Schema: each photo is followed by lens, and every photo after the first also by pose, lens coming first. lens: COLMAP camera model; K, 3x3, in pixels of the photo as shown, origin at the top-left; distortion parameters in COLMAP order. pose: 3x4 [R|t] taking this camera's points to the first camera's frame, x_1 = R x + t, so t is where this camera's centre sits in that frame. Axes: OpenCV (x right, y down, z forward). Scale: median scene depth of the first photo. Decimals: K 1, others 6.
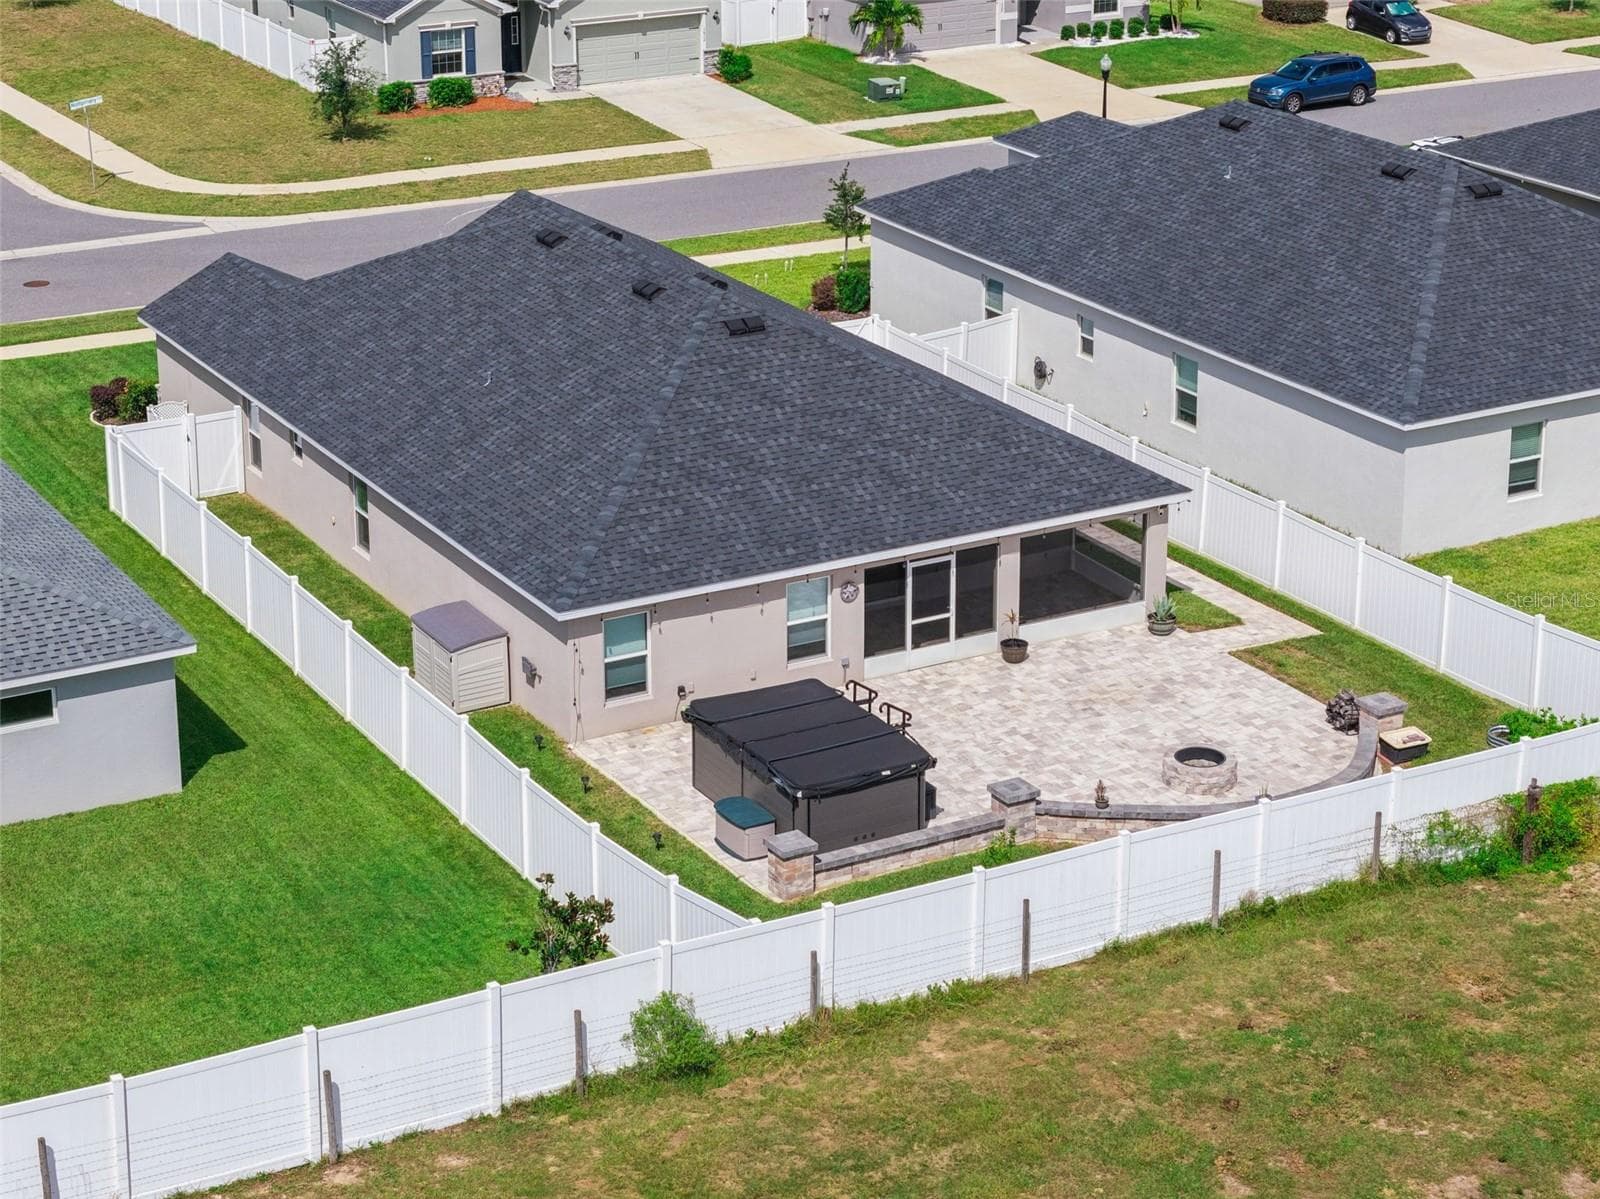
lens RADIAL K [[3208.7, 0, 800.7], [0, 3208.7, 441.2], [0, 0, 1]] dist [0.028989, -0.029642]
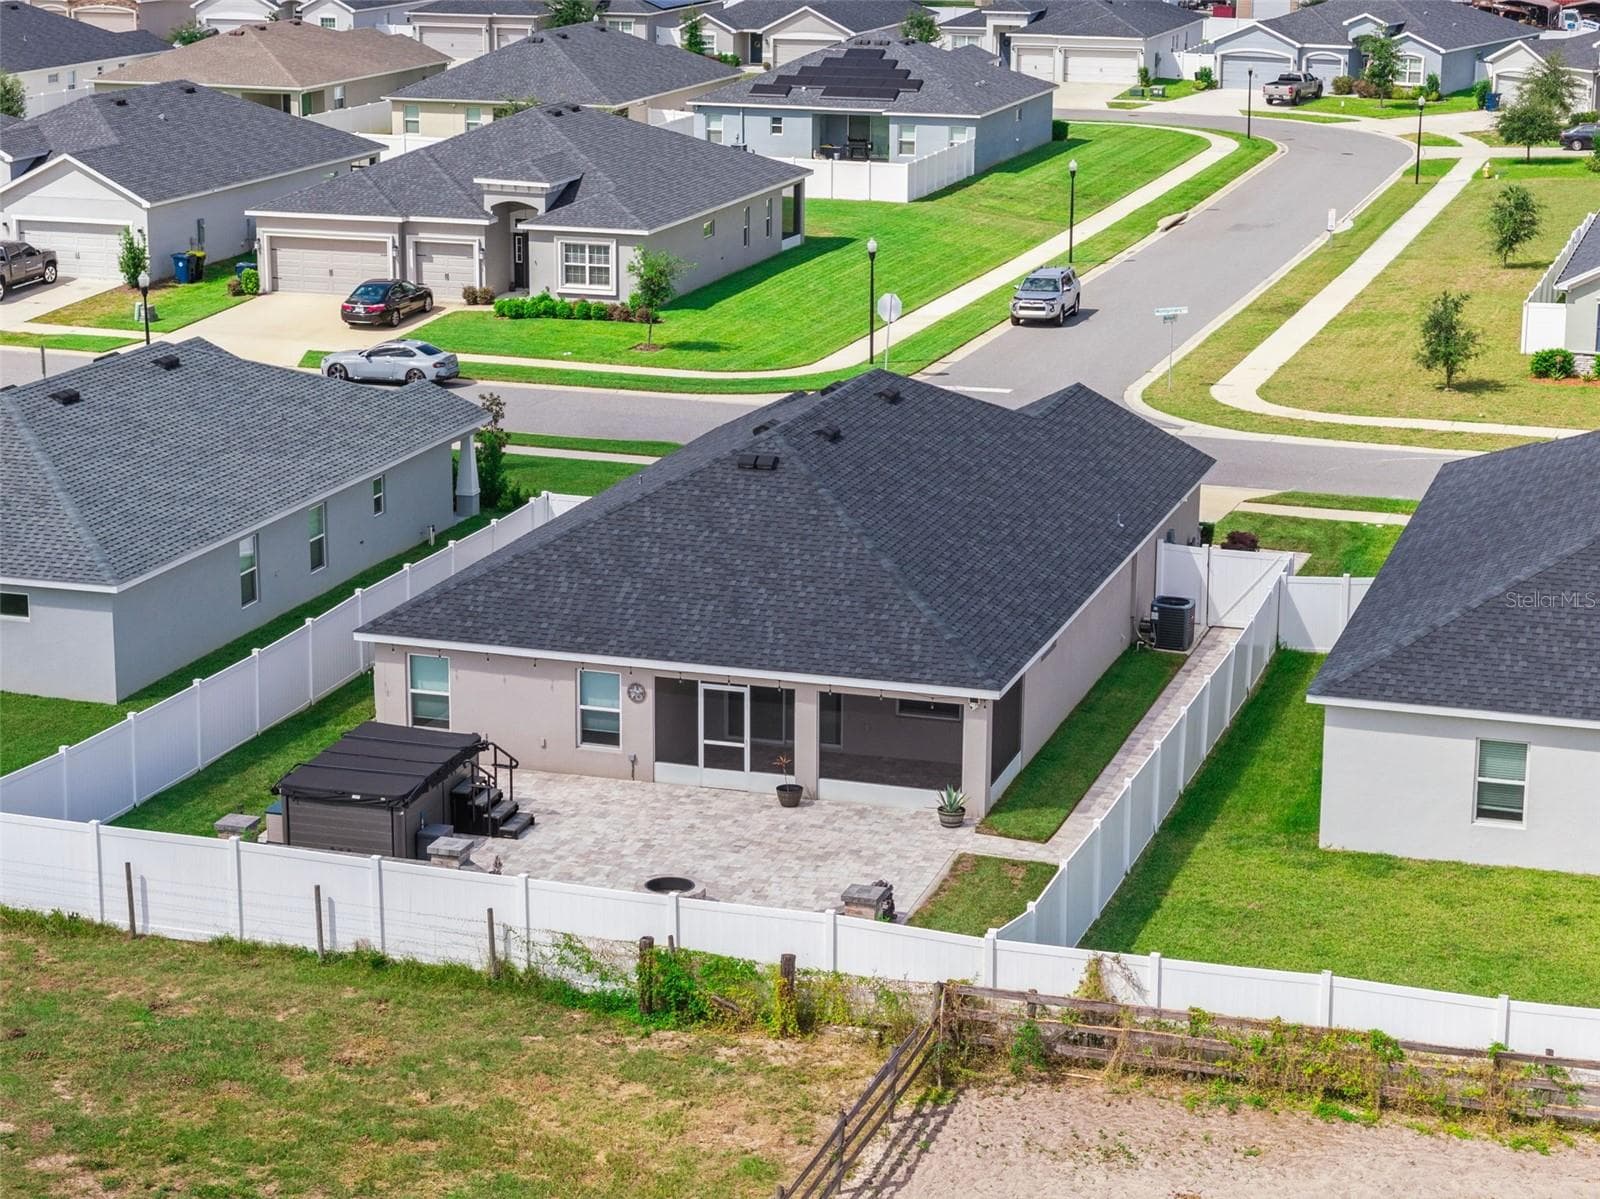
lens RADIAL K [[3189.7, 0, 777.0], [0, 3189.7, 601.1], [0, 0, 1]] dist [0.012443, 0.308494]
pose [[0.678721, 0.187044, -0.710178, 0.791673], [-0.227935, 0.972919, 0.038405, -0.034720], [0.698129, 0.135809, 0.702974, 0.268252]]
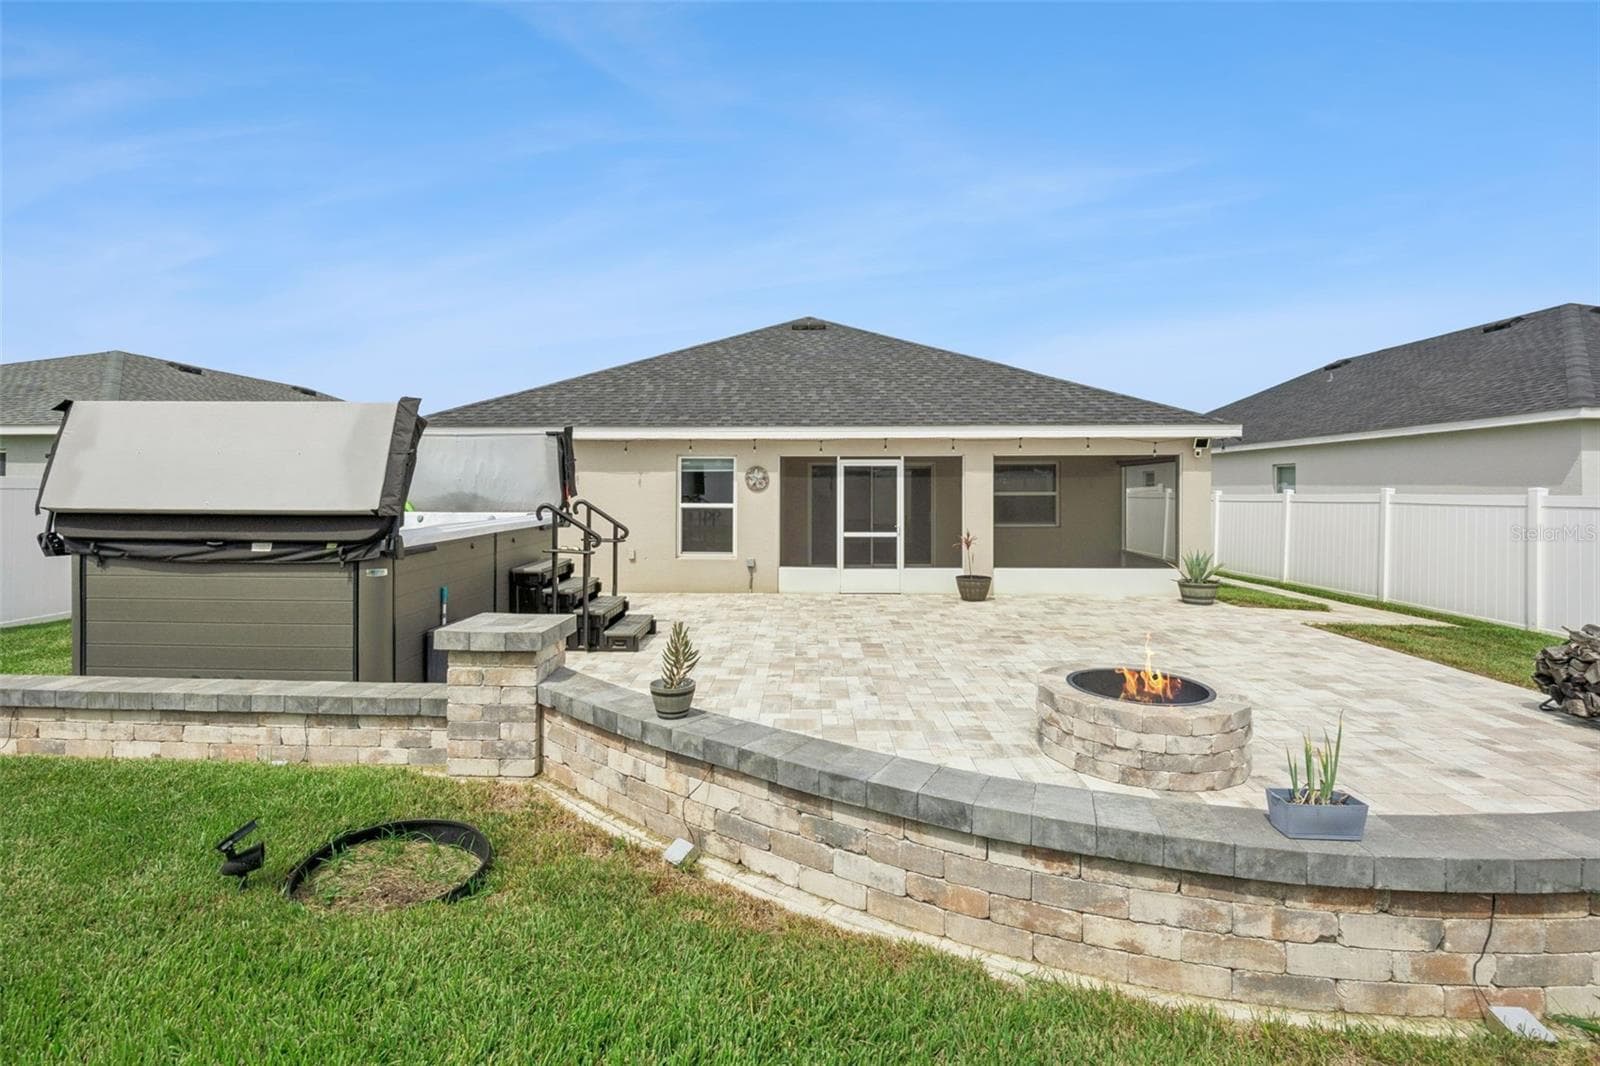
lens RADIAL K [[722.3, 0, 789.4], [0, 722.3, 480.4], [0, 0, 1]] dist [-0.018078, 0.000997]
pose [[0.850749, -0.002616, -0.525565, 0.123556], [-0.161248, 0.950462, -0.265748, 0.096432], [0.500225, 0.310831, 0.808183, 0.831706]]
